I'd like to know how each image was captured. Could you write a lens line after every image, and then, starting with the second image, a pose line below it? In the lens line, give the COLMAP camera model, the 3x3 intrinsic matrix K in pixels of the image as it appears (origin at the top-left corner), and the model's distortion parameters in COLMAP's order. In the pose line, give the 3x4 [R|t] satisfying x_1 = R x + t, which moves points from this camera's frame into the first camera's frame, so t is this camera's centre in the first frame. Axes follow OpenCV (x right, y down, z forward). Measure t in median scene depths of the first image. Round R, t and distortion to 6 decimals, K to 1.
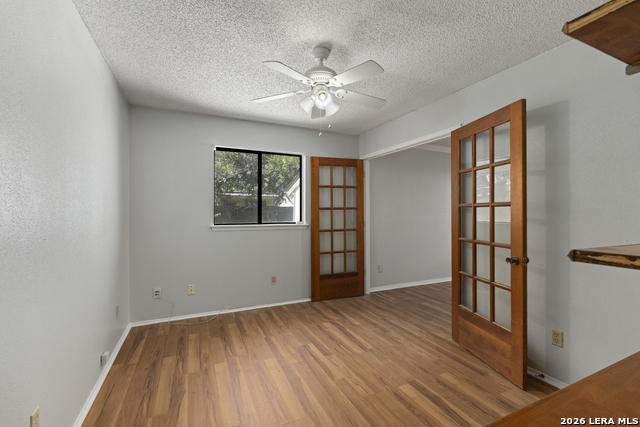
lens RADIAL K [[281.1, 0, 320.0], [0, 281.1, 213.5], [0, 0, 1]] dist [-0.001834, -0.000358]
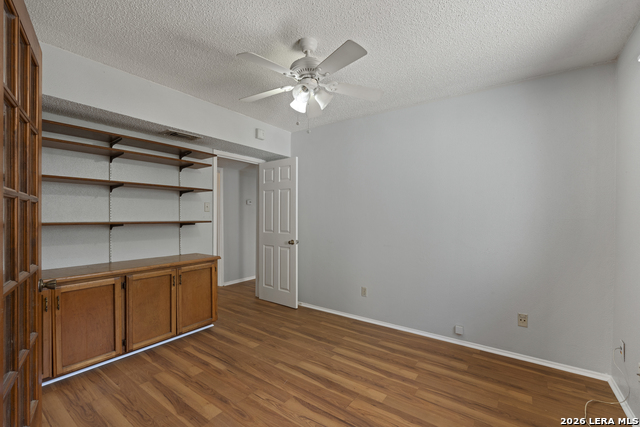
lens RADIAL K [[281.1, 0, 320.0], [0, 281.1, 213.5], [0, 0, 1]] dist [-0.001834, -0.000358]
pose [[-0.870600, -0.007969, -0.491926, 0.419458], [-0.004035, 0.999951, -0.009057, -0.002502], [0.491974, -0.005900, -0.870590, 1.792362]]
